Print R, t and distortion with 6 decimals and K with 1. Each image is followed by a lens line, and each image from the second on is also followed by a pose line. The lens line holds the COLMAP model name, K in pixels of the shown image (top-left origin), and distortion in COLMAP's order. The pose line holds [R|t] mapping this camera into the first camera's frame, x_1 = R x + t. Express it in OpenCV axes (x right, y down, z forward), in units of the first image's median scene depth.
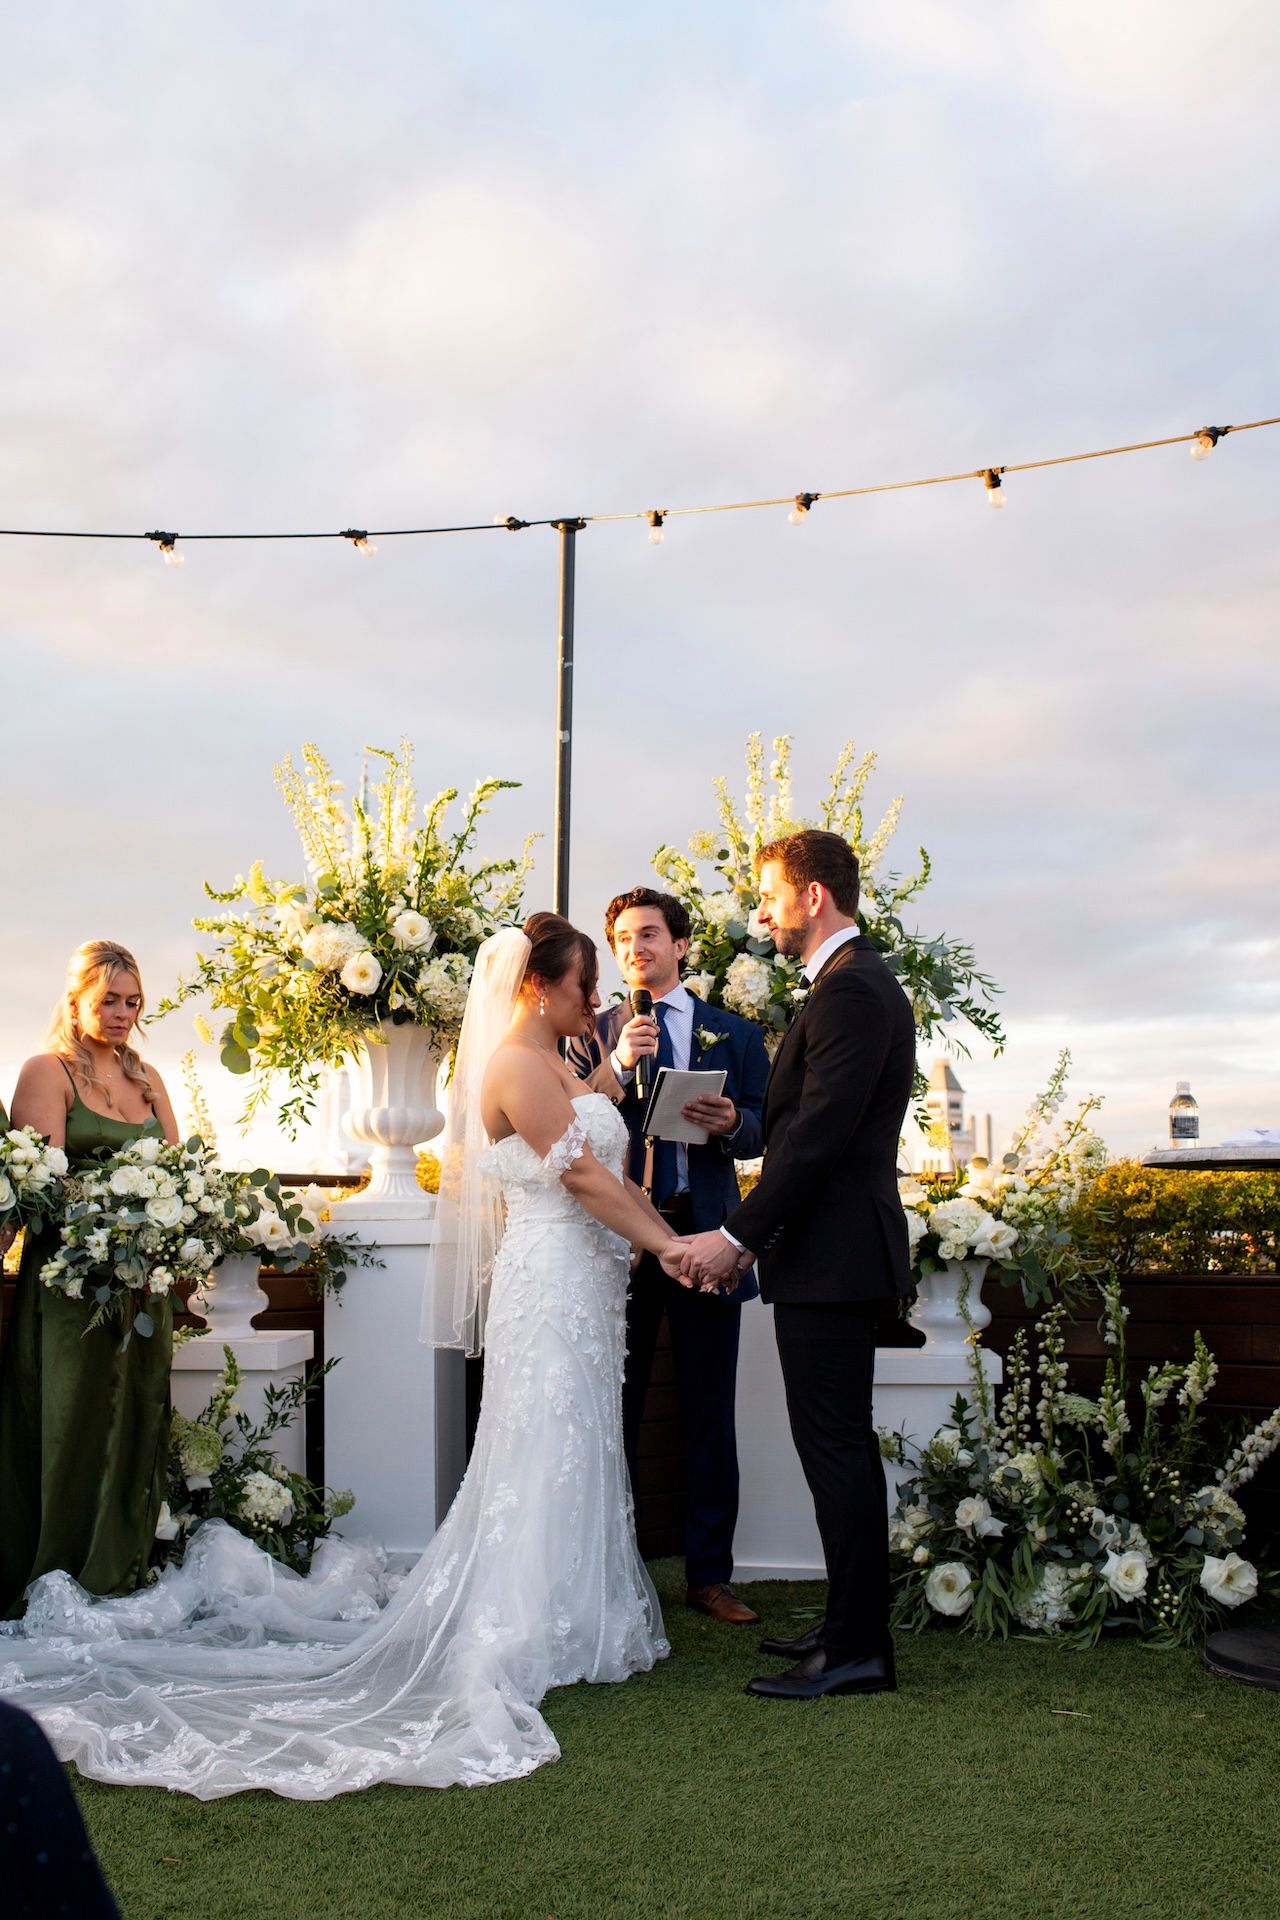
lens RADIAL K [[2021.4, 0, 625.7], [0, 2021.4, 932.7], [0, 0, 1]] dist [-0.098787, 0.144355]
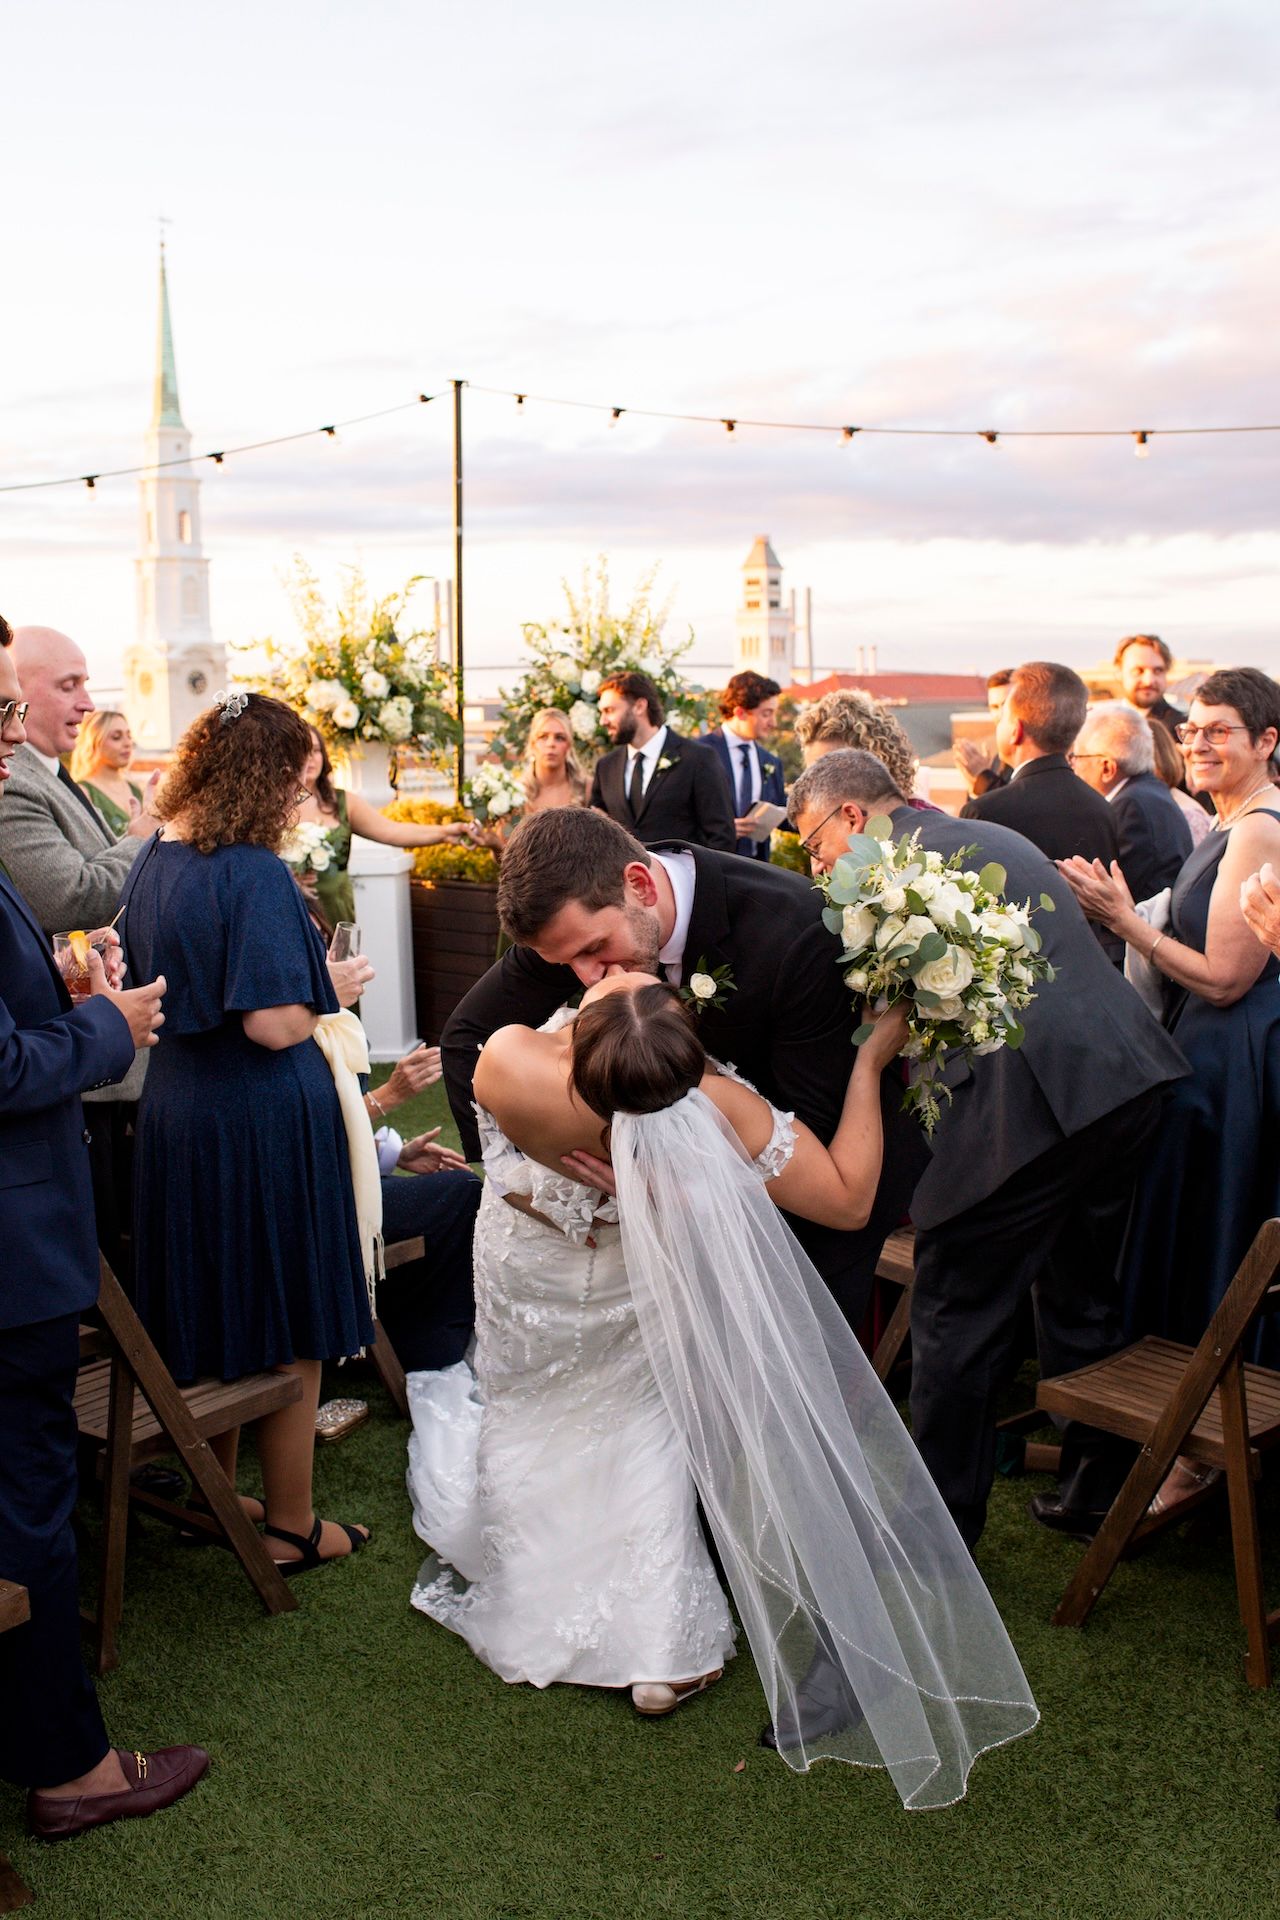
lens RADIAL K [[2313.1, 0, 700.3], [0, 2313.1, 1015.5], [0, 0, 1]] dist [-0.088473, 0.073226]
pose [[0.992943, -0.027500, 0.115359, -0.070496], [-0.008392, 0.954008, 0.299662, -0.319484], [-0.118294, -0.298516, 0.947045, -0.904406]]
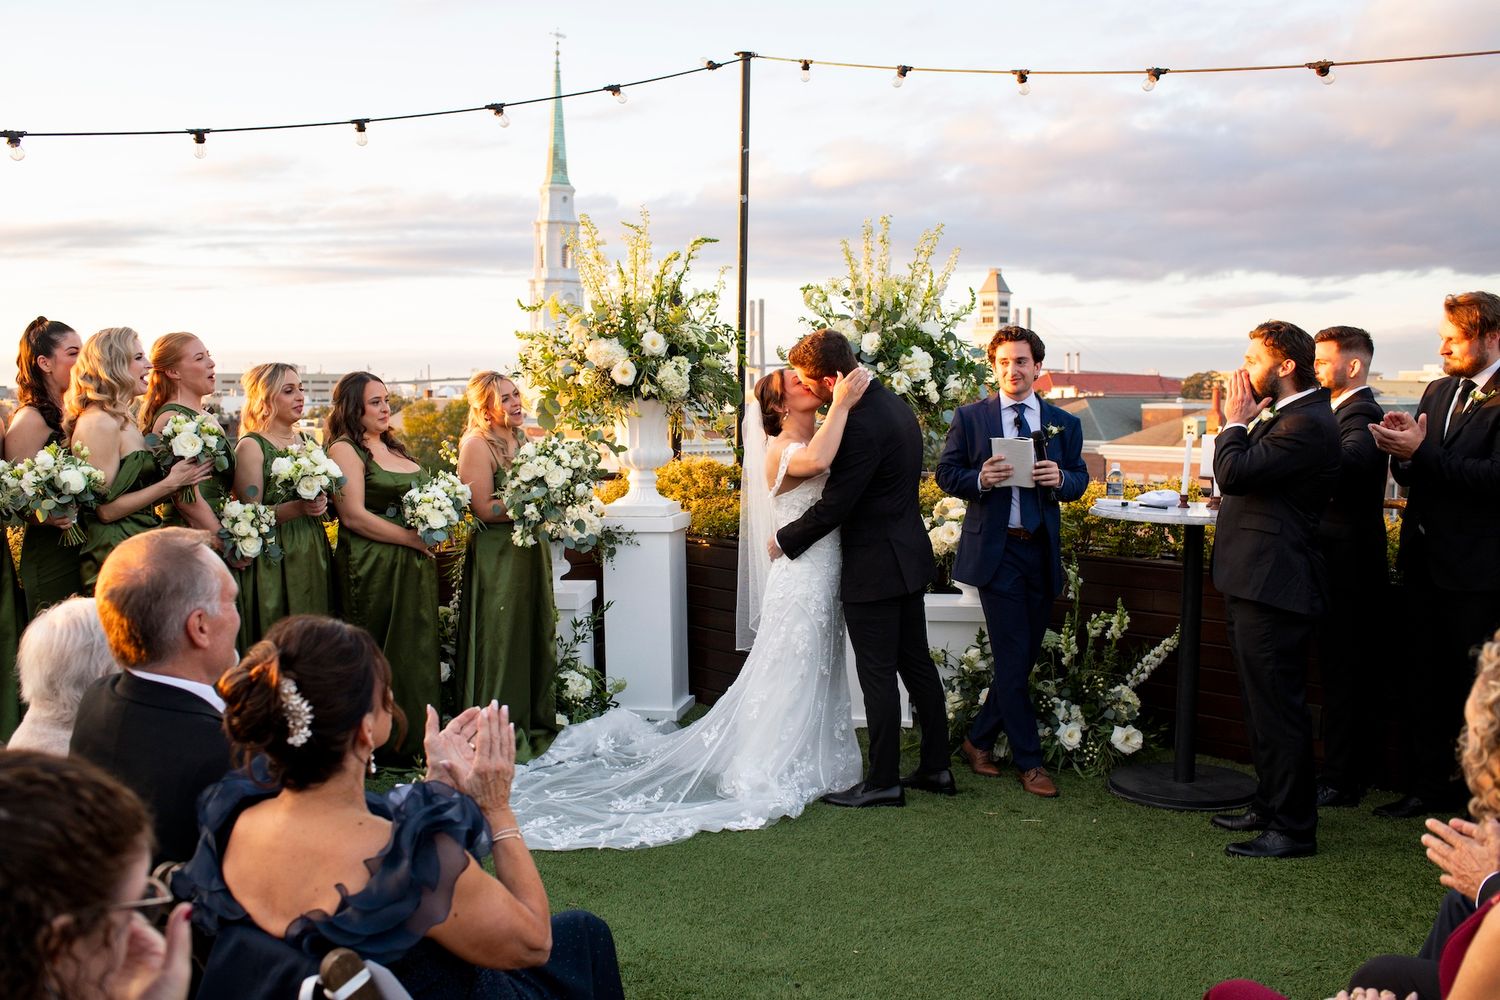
lens RADIAL K [[1579.3, 0, 750.0], [0, 1579.3, 500.0], [0, 0, 1]] dist [-0.098787, 0.144355]
pose [[0.999998, 0.002081, 0.000351, -0.030165], [-0.002106, 0.972571, 0.232597, -0.181703], [0.000143, -0.232597, 0.972573, -0.271802]]
